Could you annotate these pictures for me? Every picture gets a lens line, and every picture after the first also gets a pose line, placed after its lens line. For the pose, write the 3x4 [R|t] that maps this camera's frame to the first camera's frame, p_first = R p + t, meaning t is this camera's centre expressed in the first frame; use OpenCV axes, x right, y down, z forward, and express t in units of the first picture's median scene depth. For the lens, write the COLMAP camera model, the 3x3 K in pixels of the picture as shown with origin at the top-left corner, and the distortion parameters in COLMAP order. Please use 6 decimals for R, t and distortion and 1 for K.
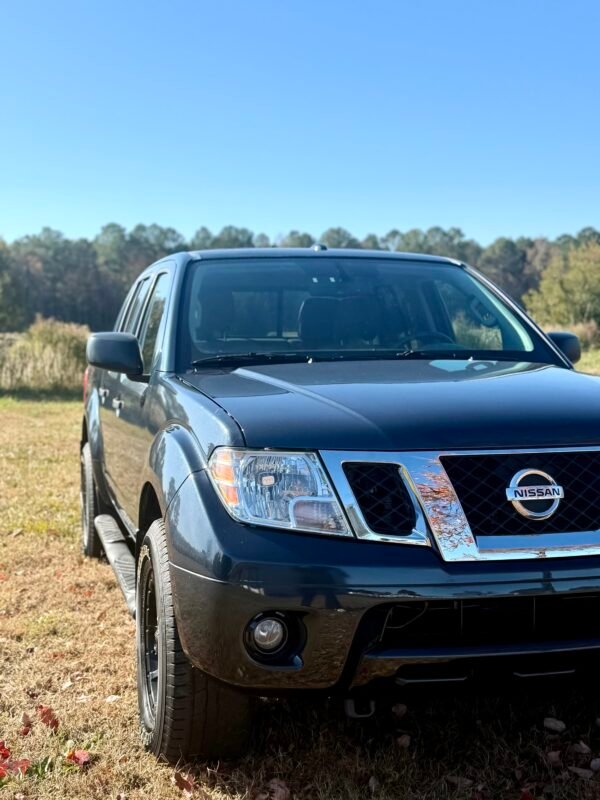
lens RADIAL K [[1031.6, 0, 299.5], [0, 1031.6, 400.0], [0, 0, 1]] dist [0.208757, -0.457210]
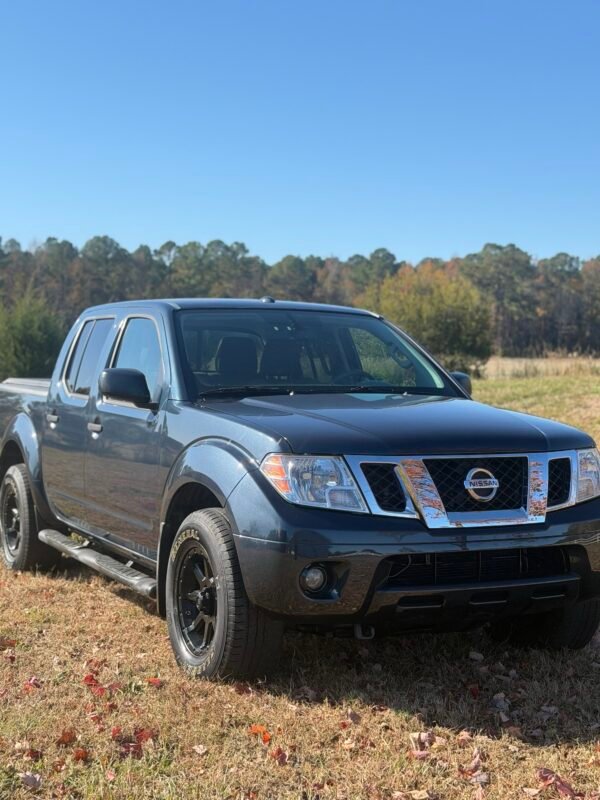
lens RADIAL K [[1206.7, 0, 296.5], [0, 1206.7, 396.2], [0, 0, 1]] dist [0.152592, -0.053294]
pose [[0.979751, 0.012320, 0.199839, -0.288596], [-0.005547, 0.999392, -0.034417, 0.018289], [-0.200142, 0.032611, 0.979224, -0.493730]]
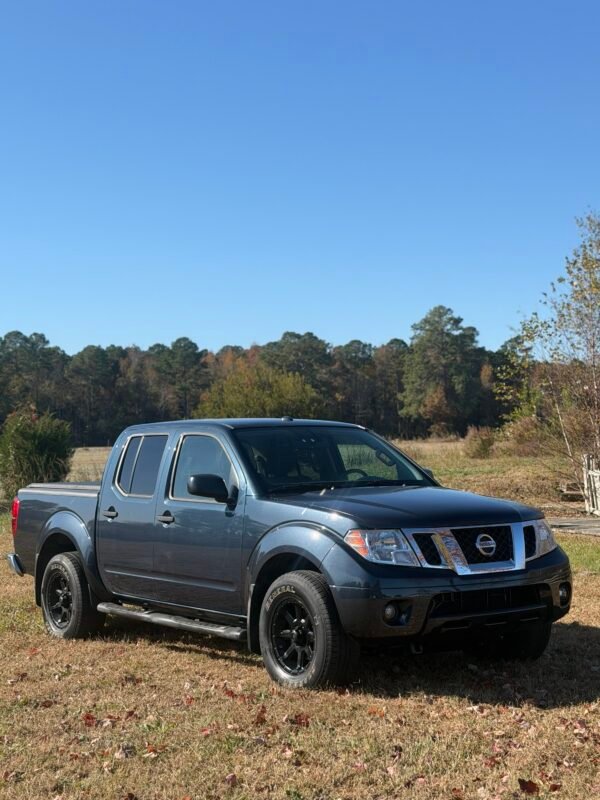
lens RADIAL K [[1210.2, 0, 311.9], [0, 1210.2, 400.9], [0, 0, 1]] dist [0.155903, -0.073336]
pose [[0.928286, 0.003908, 0.371846, -0.825311], [0.035542, 0.994435, -0.099179, 0.020702], [-0.370164, 0.105282, 0.922981, -0.988216]]
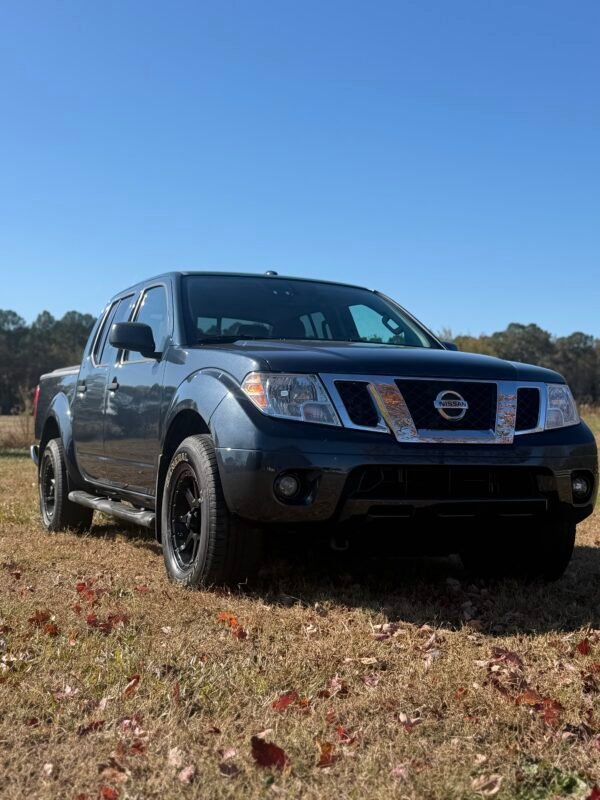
lens RADIAL K [[1034.7, 0, 294.4], [0, 1034.7, 401.0], [0, 0, 1]] dist [0.194872, -0.459773]
pose [[0.988552, 0.026352, 0.148562, -0.183202], [-0.013280, 0.996005, -0.088301, 0.169215], [-0.150295, 0.085317, 0.984953, -0.390086]]
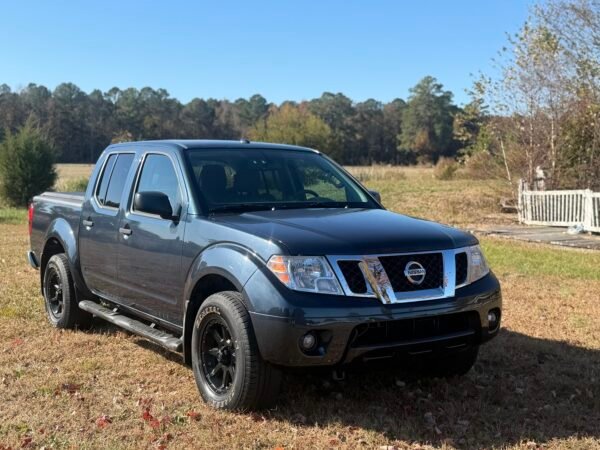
lens RADIAL K [[776.0, 0, 307.1], [0, 776.0, 224.9], [0, 0, 1]] dist [0.194872, -0.459773]
pose [[0.943842, -0.008609, 0.330284, -0.402784], [0.005543, 0.999932, 0.010223, -0.022297], [-0.330349, -0.007818, 0.943826, -0.366121]]
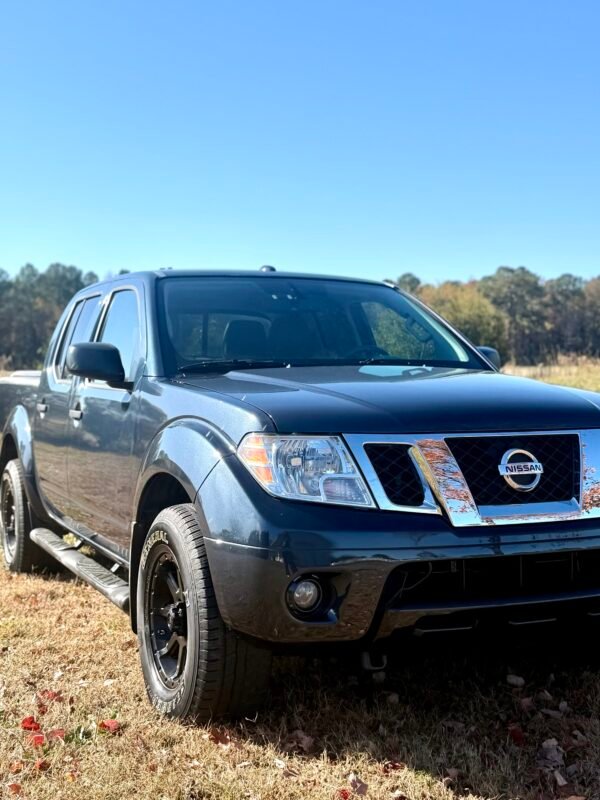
lens RADIAL K [[1031.6, 0, 299.5], [0, 1031.6, 400.0], [0, 0, 1]] dist [0.208757, -0.457210]
pose [[0.986468, -0.003283, 0.163923, -0.159301], [0.009685, 0.999220, -0.038272, 0.040383], [-0.163669, 0.039341, 0.985731, -0.089652]]
